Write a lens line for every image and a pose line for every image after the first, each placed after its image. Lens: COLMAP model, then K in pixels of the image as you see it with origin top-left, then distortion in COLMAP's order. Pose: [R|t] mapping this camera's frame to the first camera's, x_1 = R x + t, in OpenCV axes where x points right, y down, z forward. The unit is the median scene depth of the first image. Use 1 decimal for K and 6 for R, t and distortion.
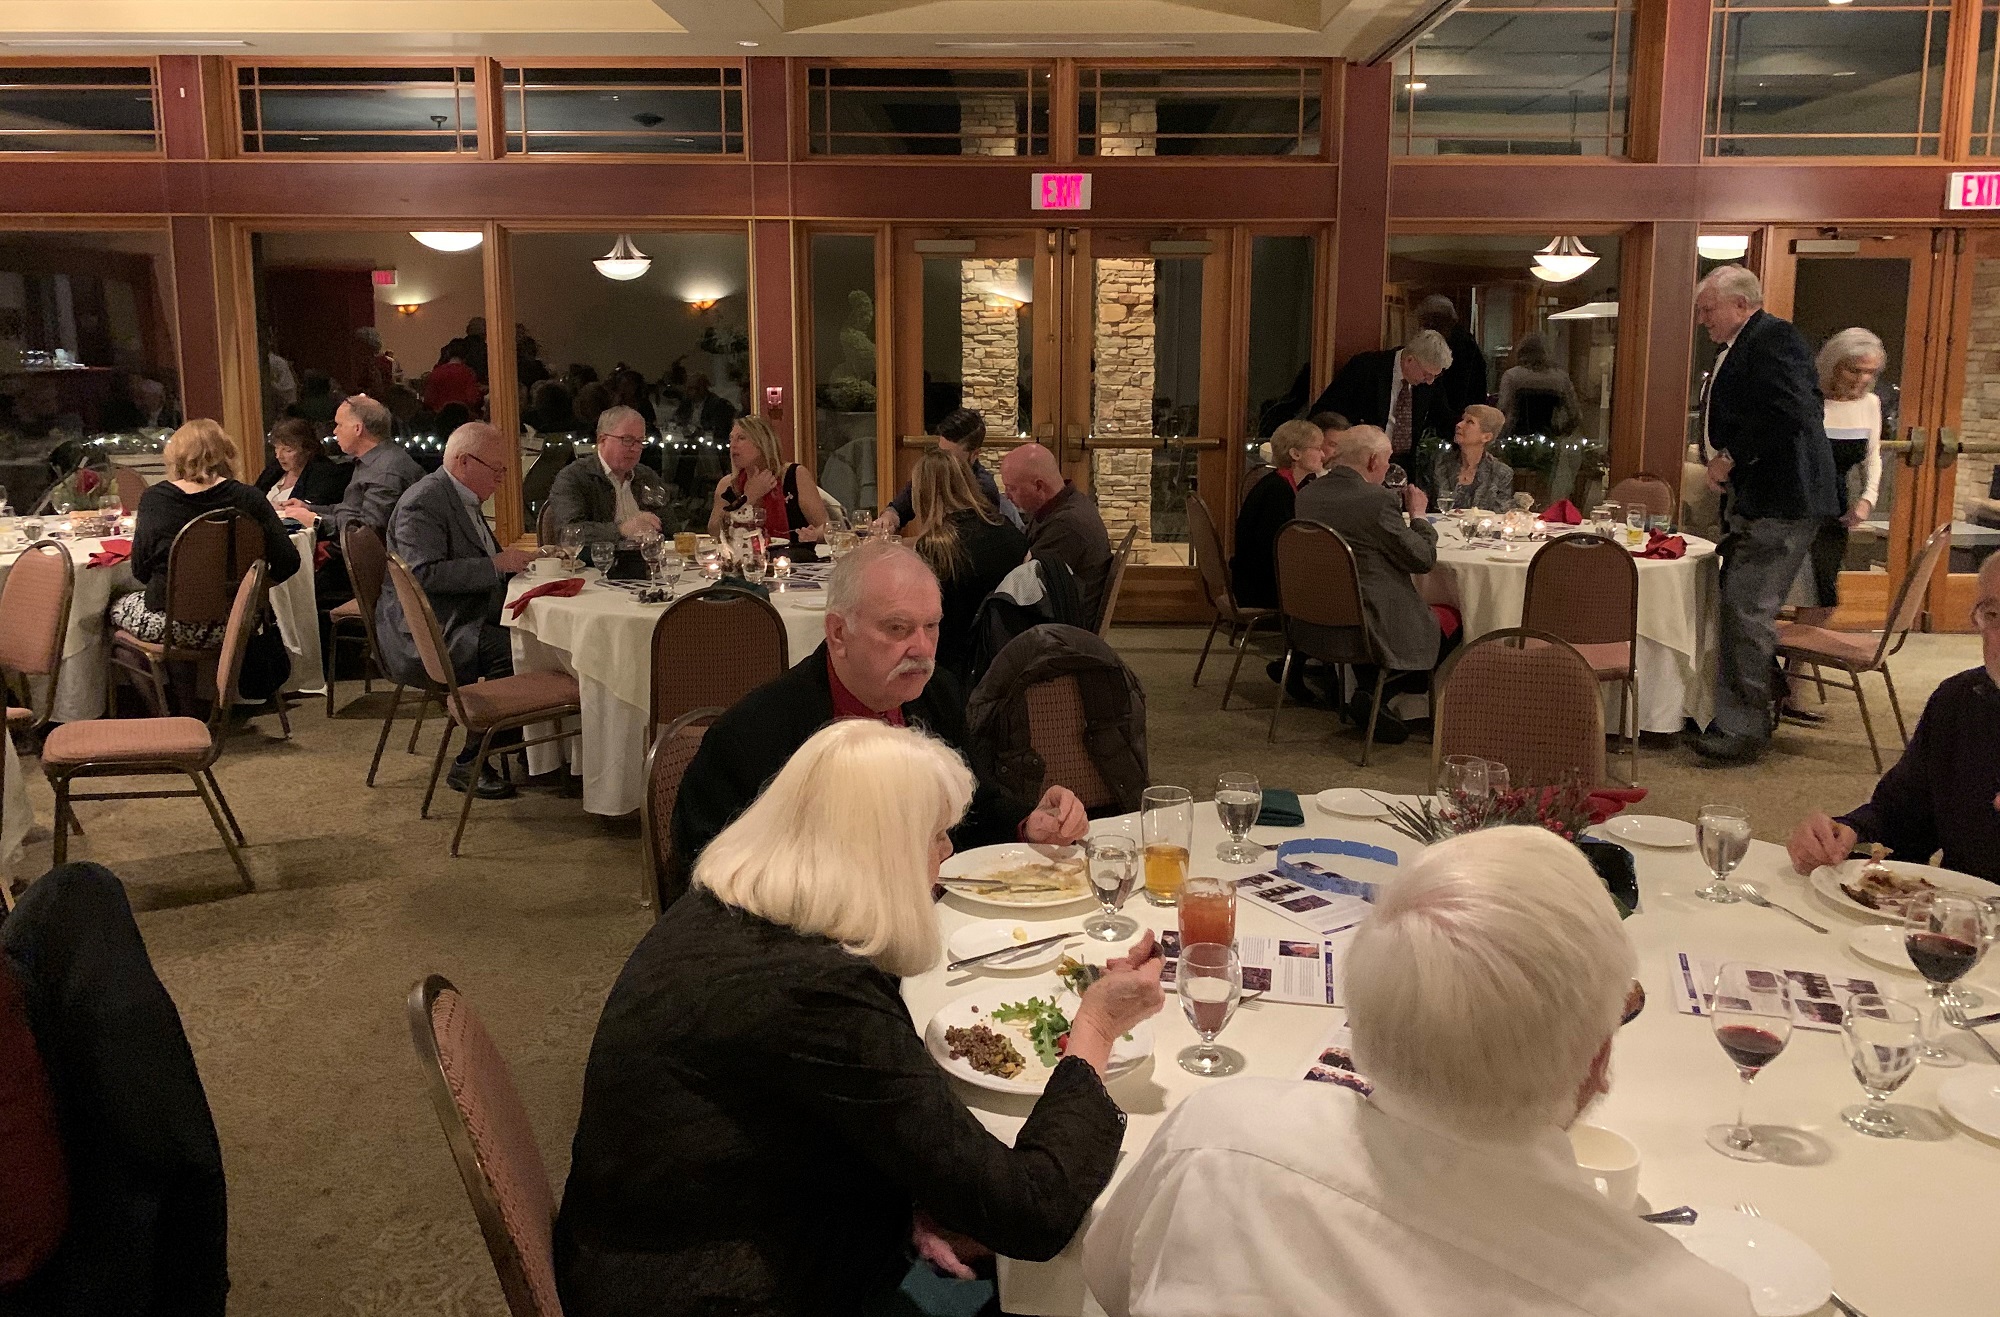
lens RADIAL K [[1501.9, 0, 998.5], [0, 1501.9, 584.8], [0, 0, 1]] dist [-0.004105, -0.011883]
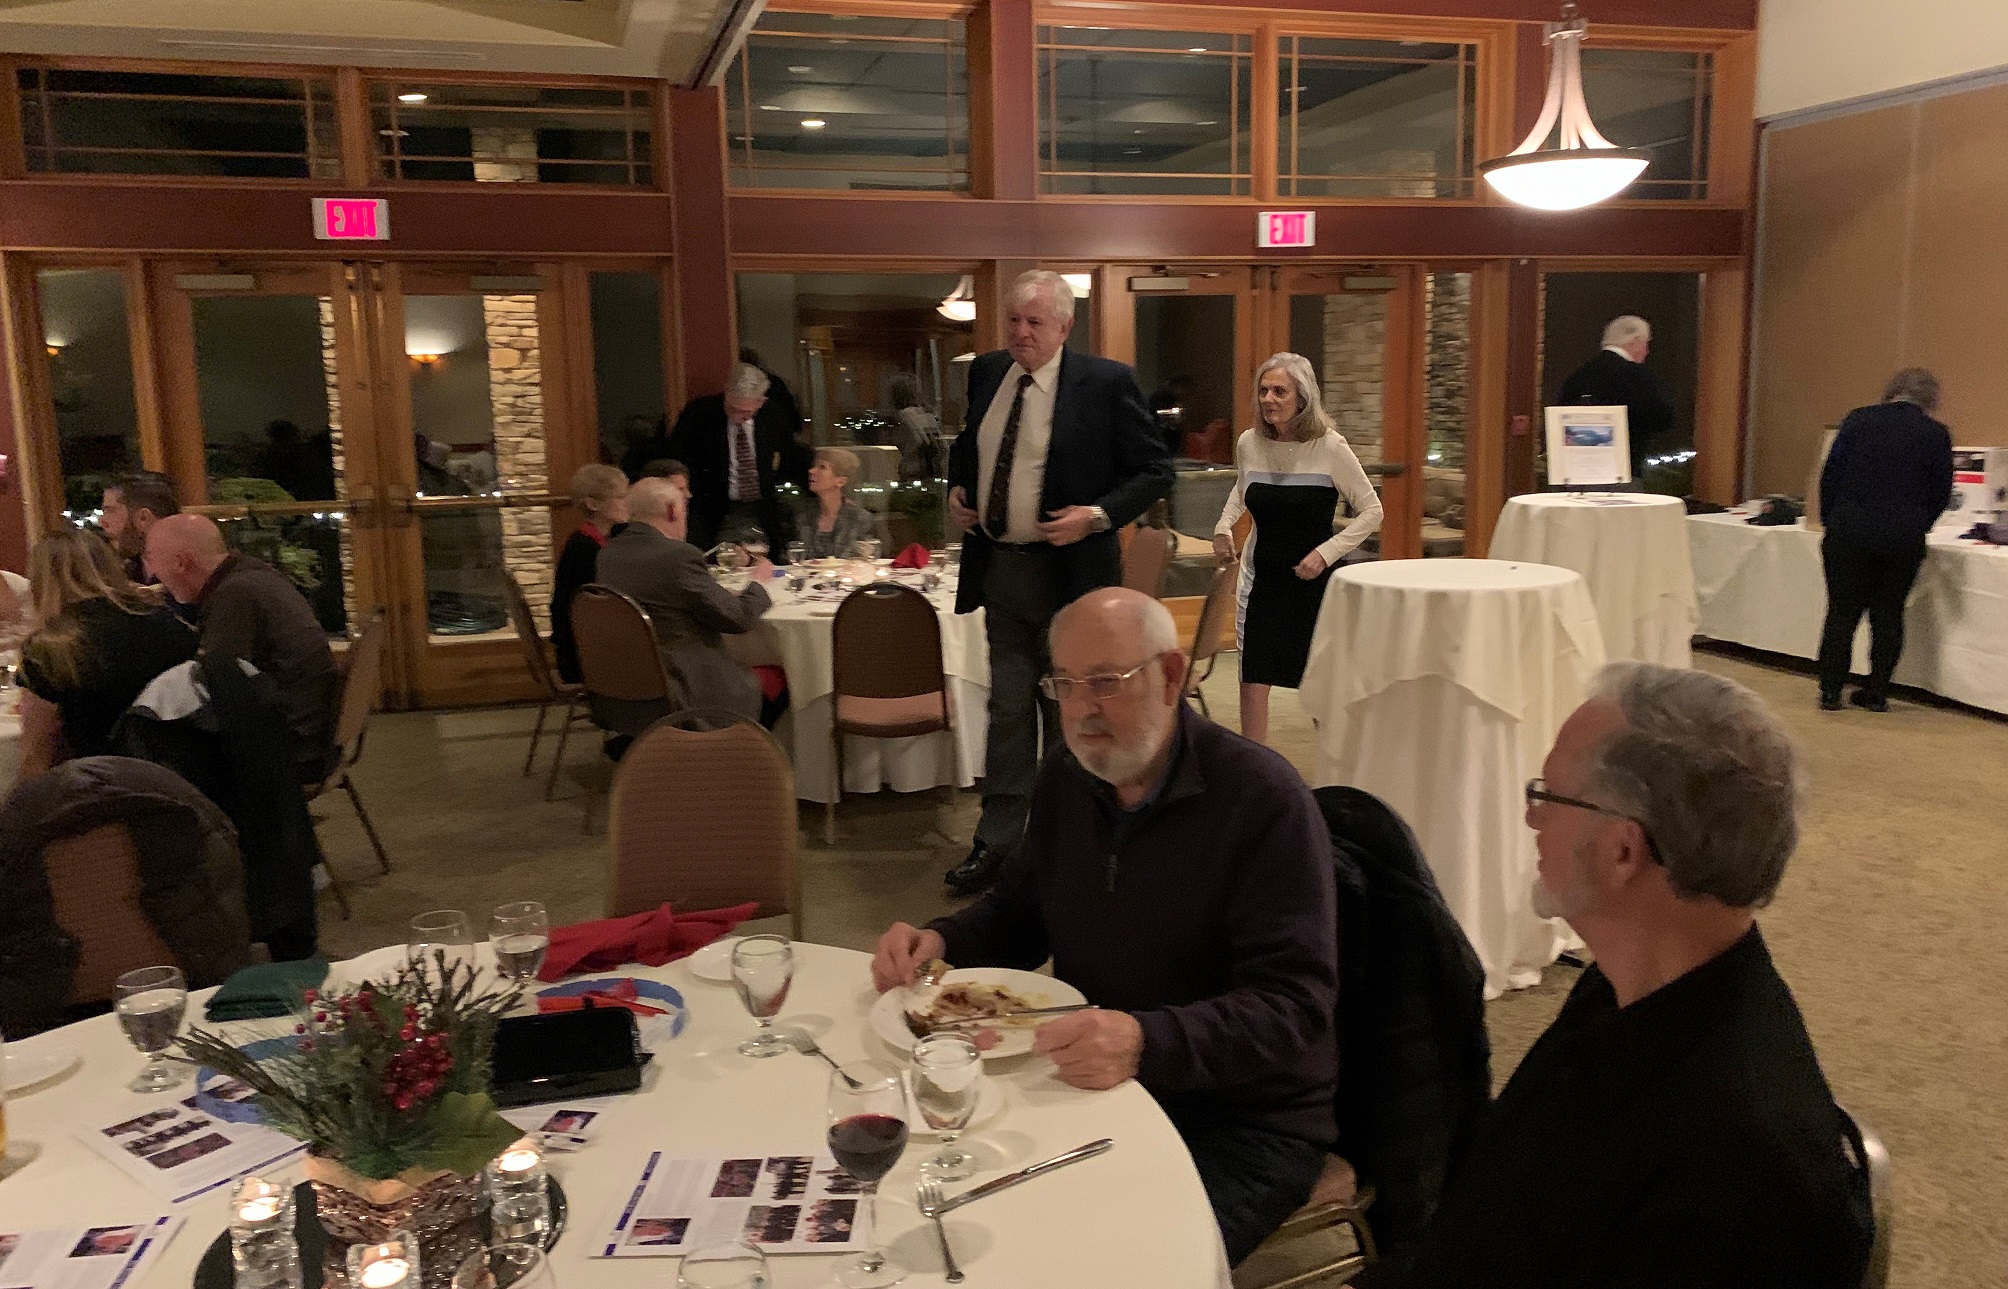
lens RADIAL K [[1513.7, 0, 1003.5], [0, 1513.7, 595.2], [0, 0, 1]] dist [0.105248, -0.198096]
pose [[0.945857, -0.065105, 0.317986, 0.105398], [0.072943, 0.997254, -0.012791, -0.005718], [-0.316280, 0.035293, 0.948009, 0.046165]]
